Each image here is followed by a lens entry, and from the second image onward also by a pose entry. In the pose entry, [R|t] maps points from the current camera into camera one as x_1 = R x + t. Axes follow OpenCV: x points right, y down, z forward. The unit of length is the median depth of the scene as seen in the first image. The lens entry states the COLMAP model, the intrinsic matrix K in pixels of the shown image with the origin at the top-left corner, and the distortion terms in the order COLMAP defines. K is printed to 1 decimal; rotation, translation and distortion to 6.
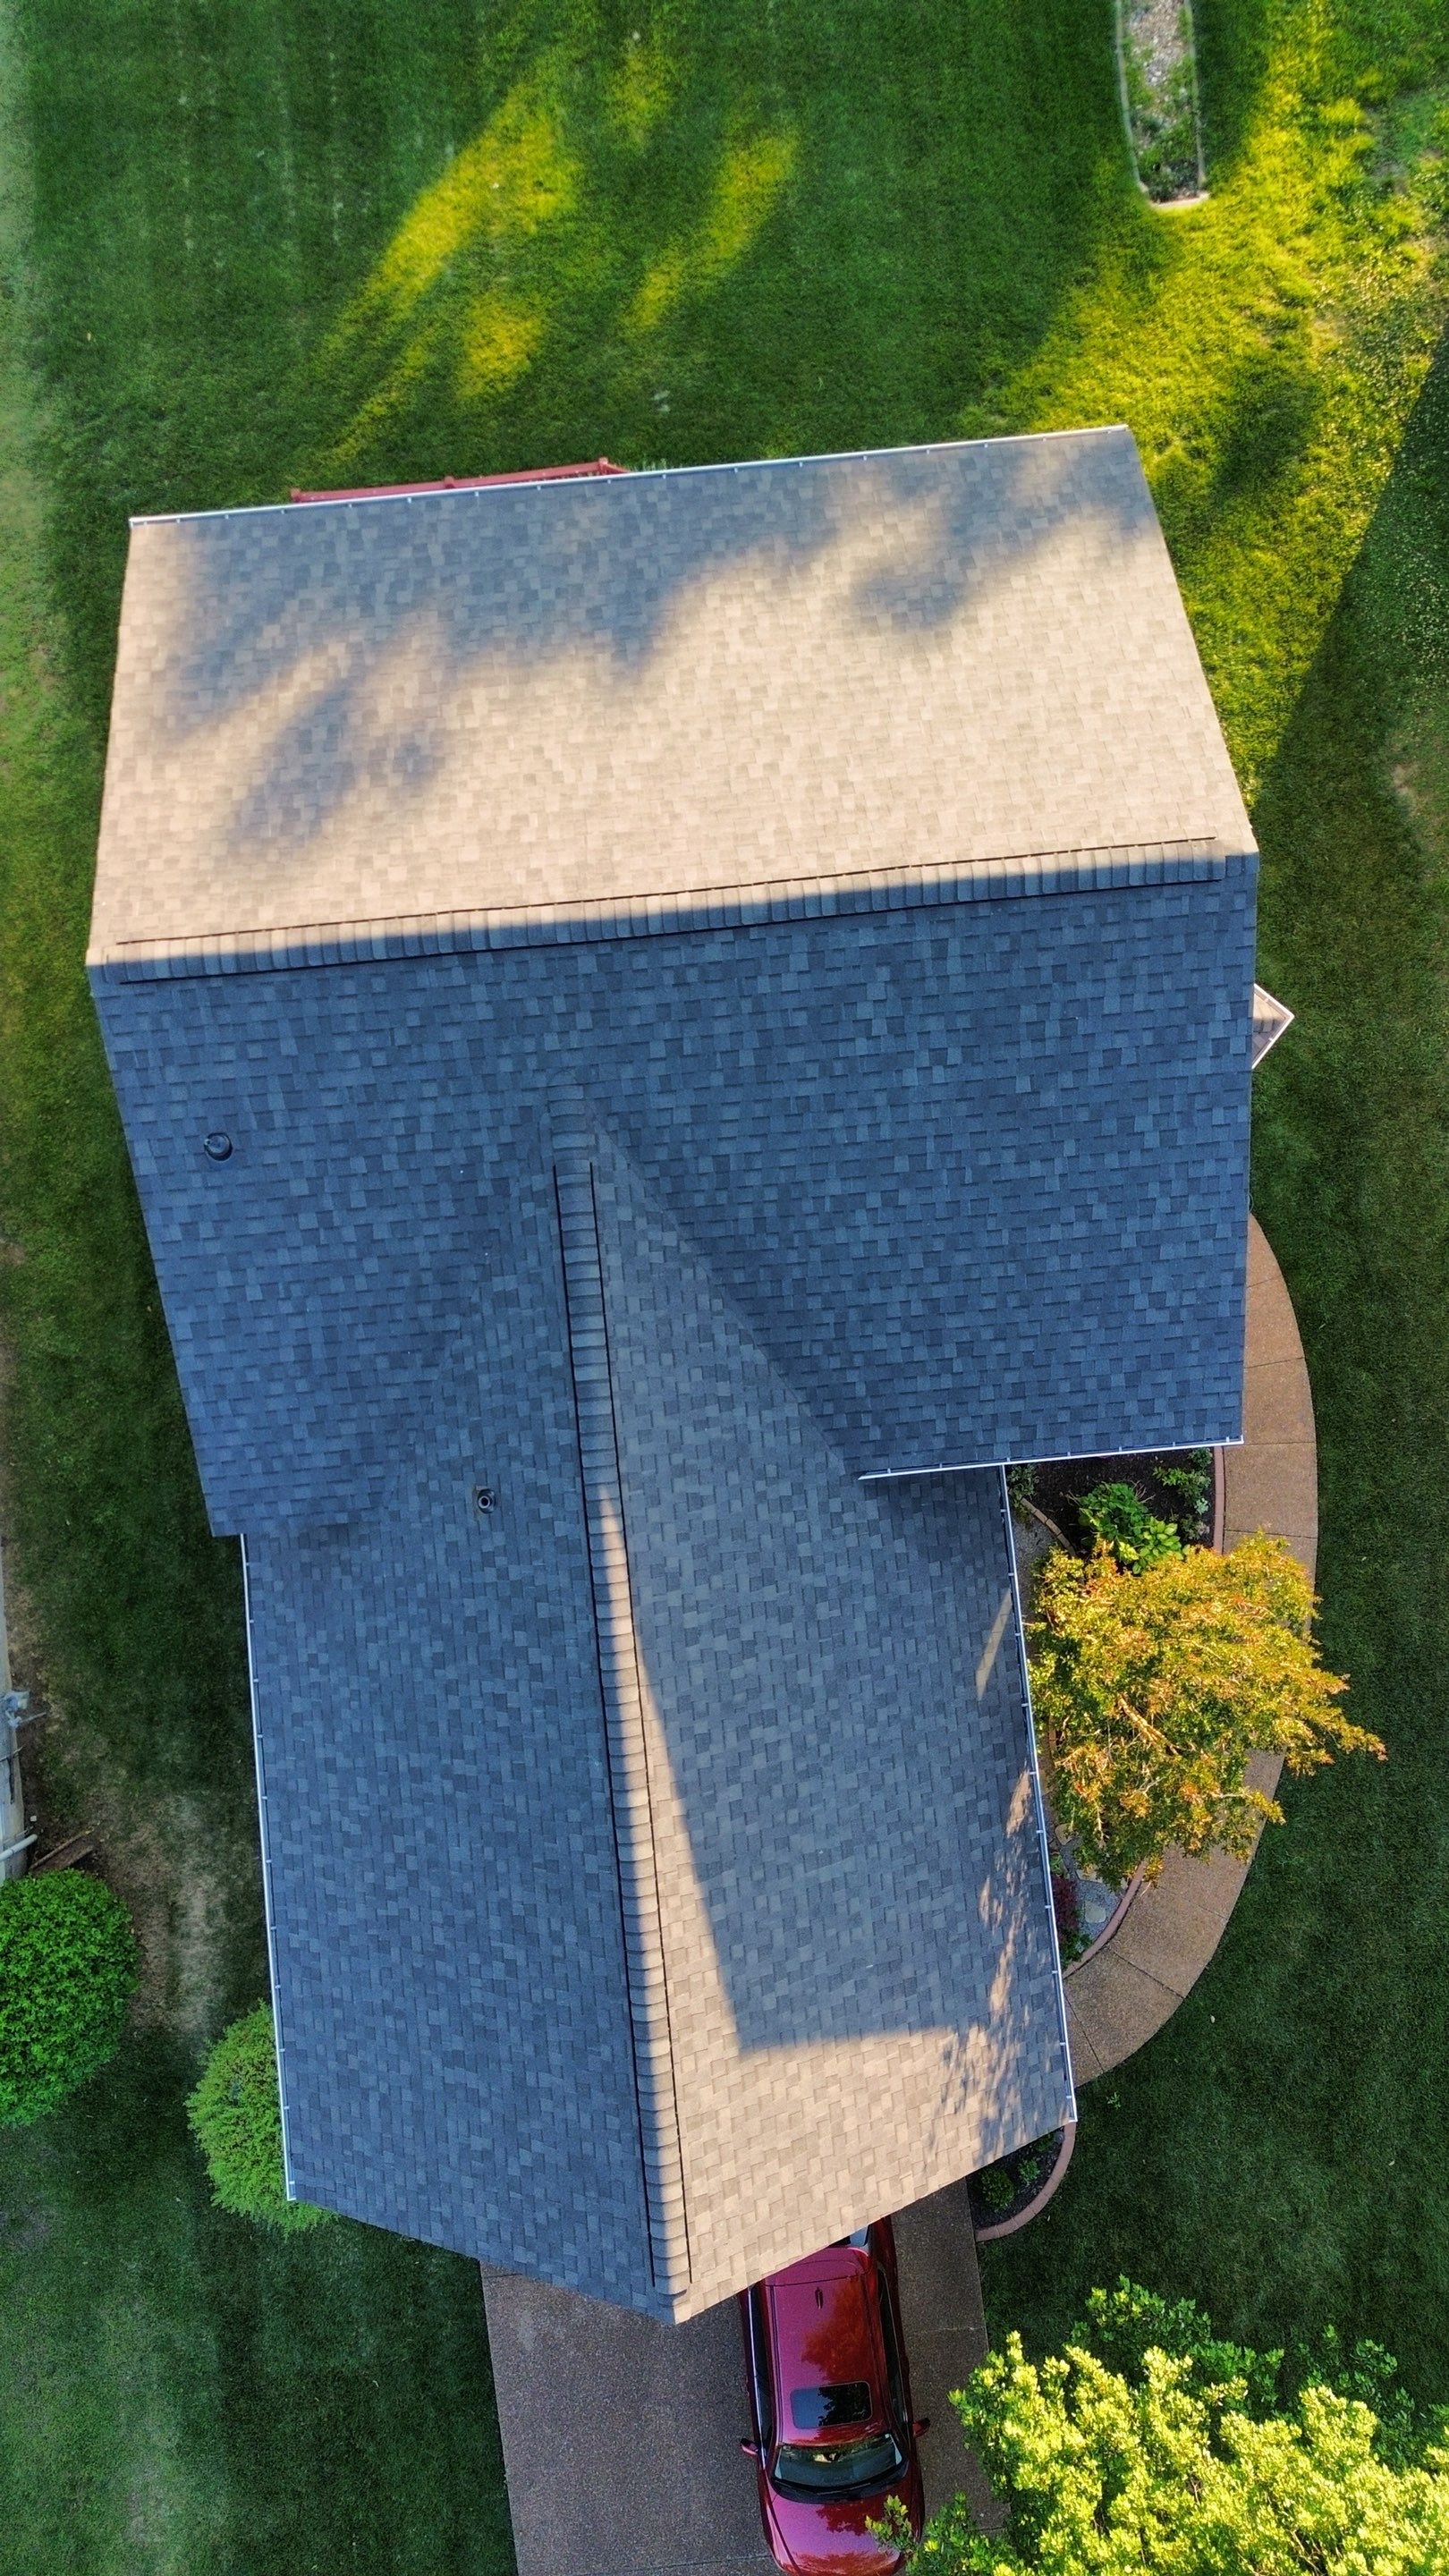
lens RADIAL K [[1817.8, 0, 717.4], [0, 1817.8, 1279.6], [0, 0, 1]] dist [0.060557, -0.045453]
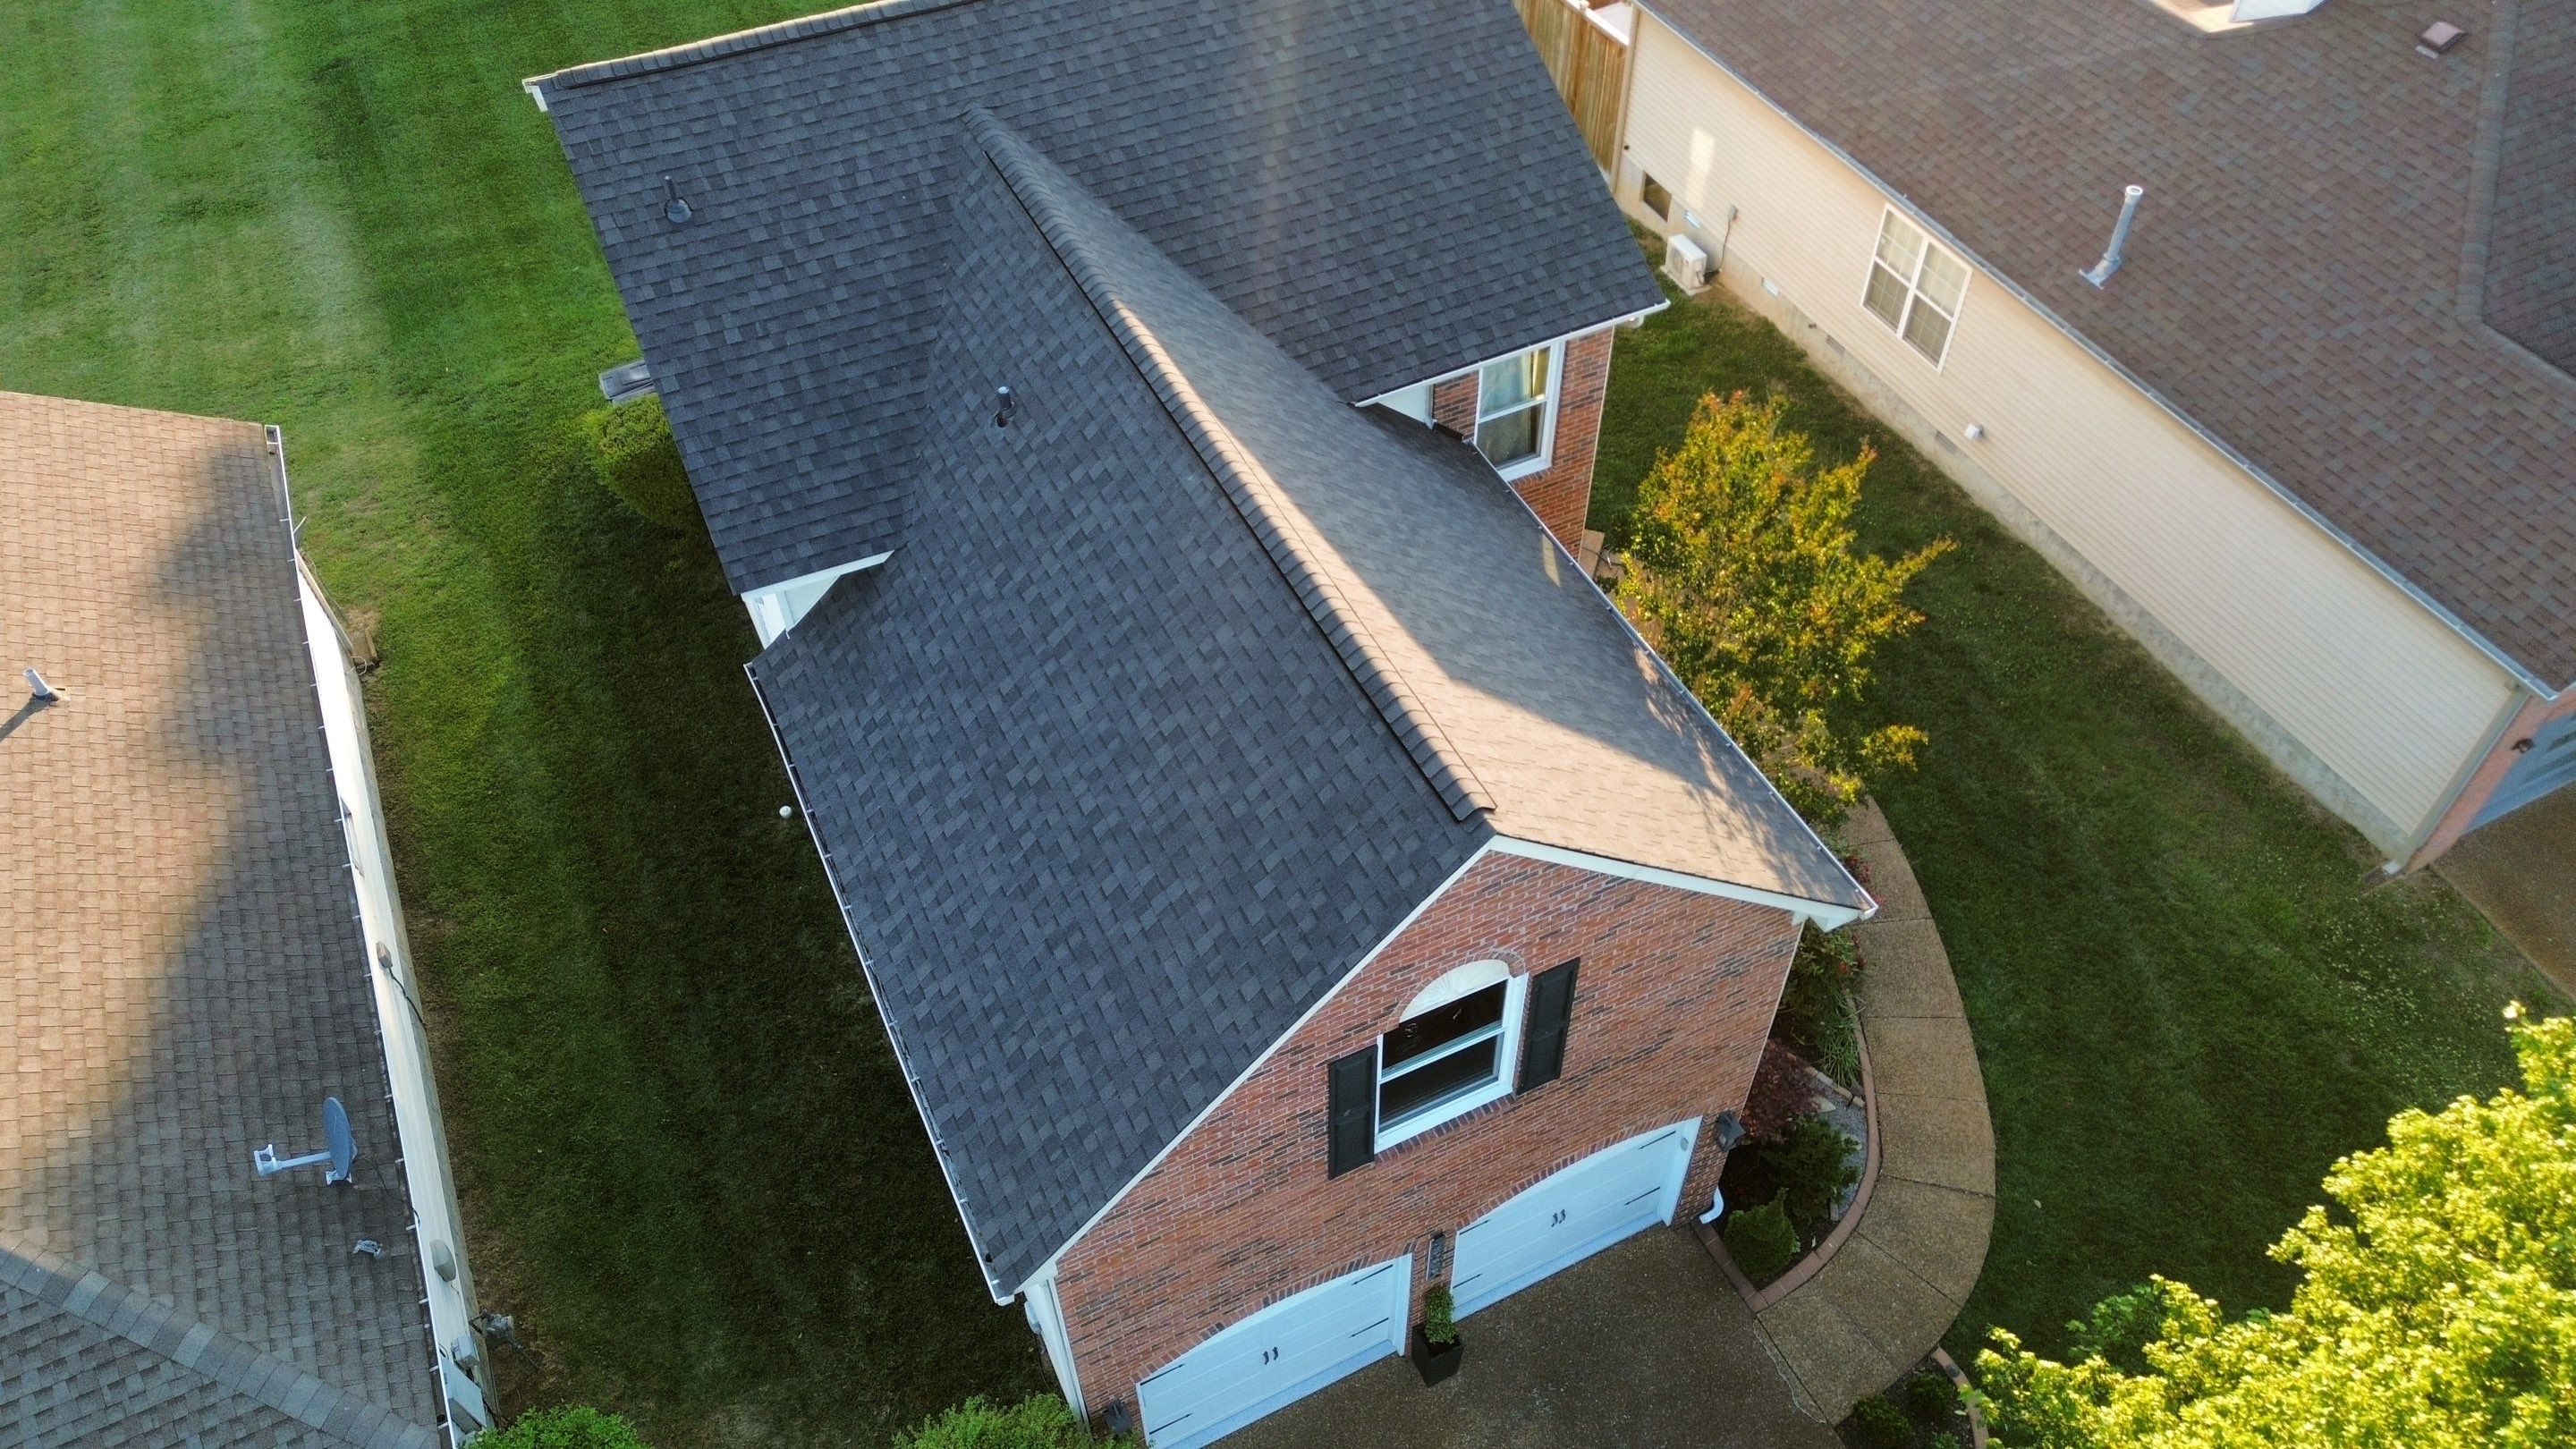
lens RADIAL K [[1815.0, 0, 1295.9], [0, 1815.0, 716.5], [0, 0, 1]] dist [0.068017, -0.059121]
pose [[0.936874, -0.267578, 0.225096, -0.236974], [0.349487, 0.737196, -0.578274, 0.839796], [-0.011206, 0.620438, 0.784175, 0.307569]]
